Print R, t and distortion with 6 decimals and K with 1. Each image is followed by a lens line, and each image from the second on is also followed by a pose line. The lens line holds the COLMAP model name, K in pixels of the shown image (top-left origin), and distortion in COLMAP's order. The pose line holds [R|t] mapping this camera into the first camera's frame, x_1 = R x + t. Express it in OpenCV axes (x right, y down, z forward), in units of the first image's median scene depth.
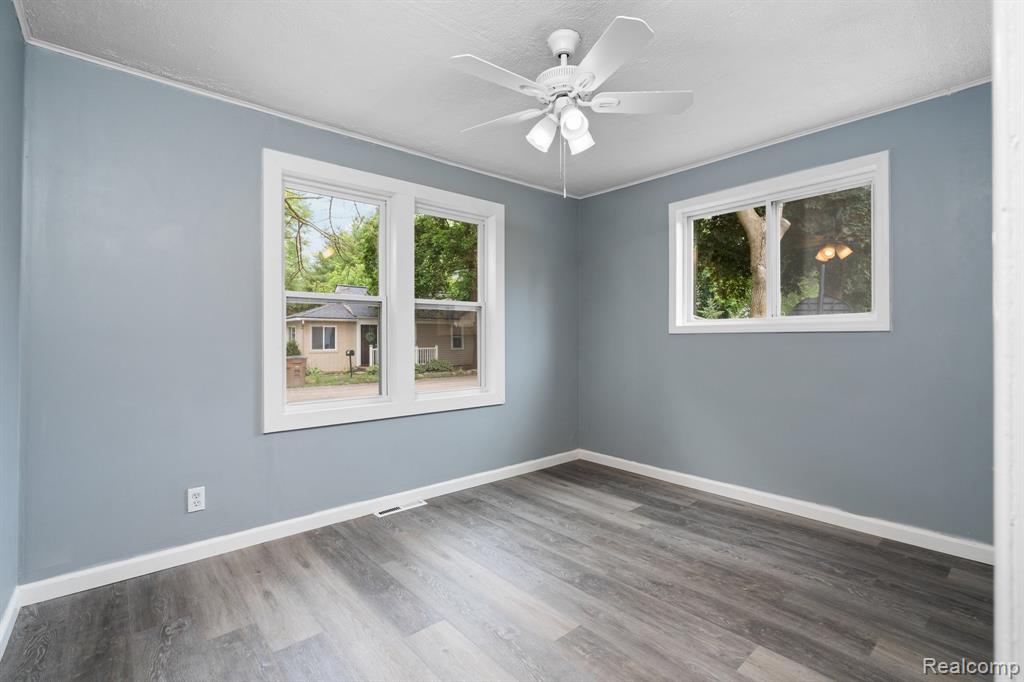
lens RADIAL K [[461.1, 0, 518.4], [0, 461.1, 340.6], [0, 0, 1]] dist [-0.003402, 0.001141]
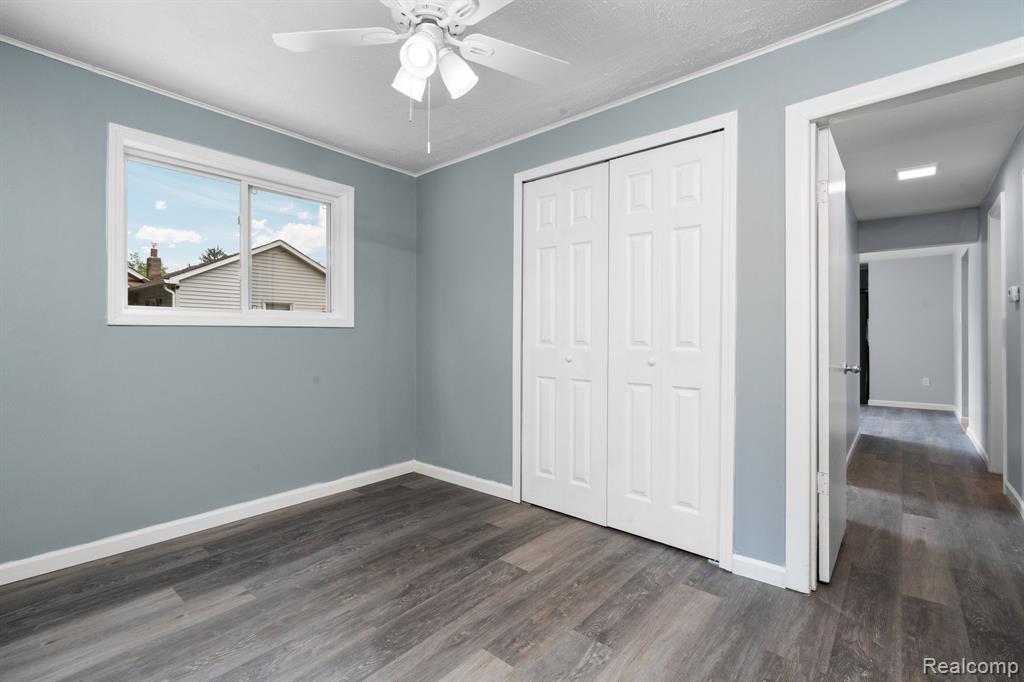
lens RADIAL K [[461.1, 0, 508.7], [0, 461.1, 339.1], [0, 0, 1]] dist [-0.003402, 0.001141]
pose [[-0.141852, -0.008365, 0.989853, -0.474016], [0.001559, 0.999961, 0.008674, 0.000890], [-0.989887, 0.002773, -0.141833, 0.668216]]
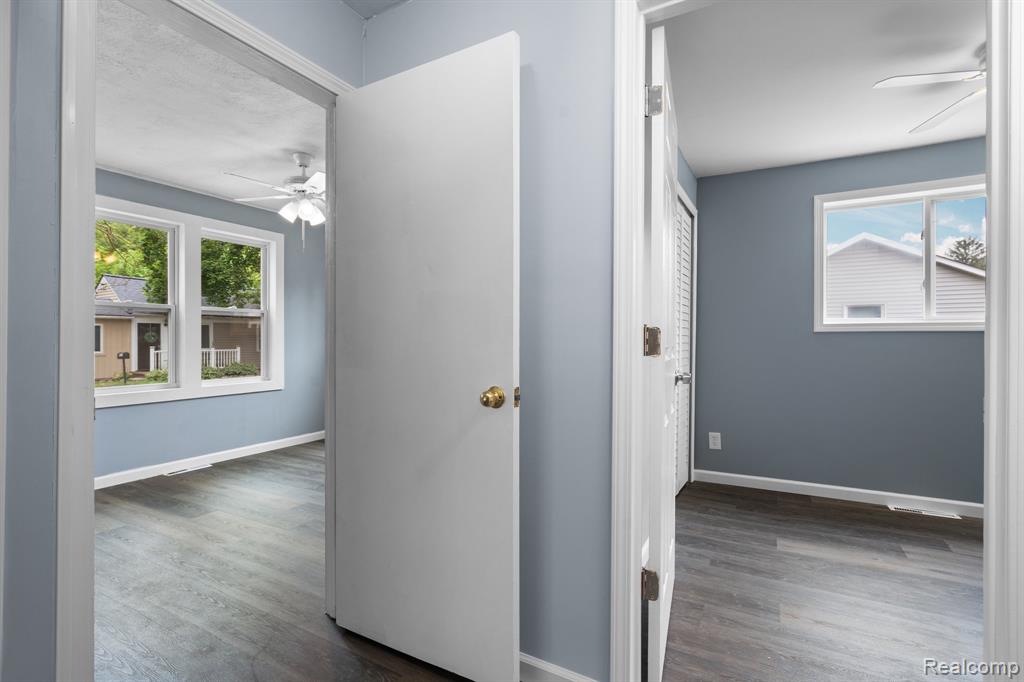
lens RADIAL K [[461.1, 0, 511.6], [0, 461.1, 345.1], [0, 0, 1]] dist [-0.003402, 0.001141]
pose [[0.937561, -0.000448, 0.347822, 0.156421], [-0.001609, 0.999983, 0.005625, 0.006438], [-0.347818, -0.005833, 0.937544, -0.560311]]
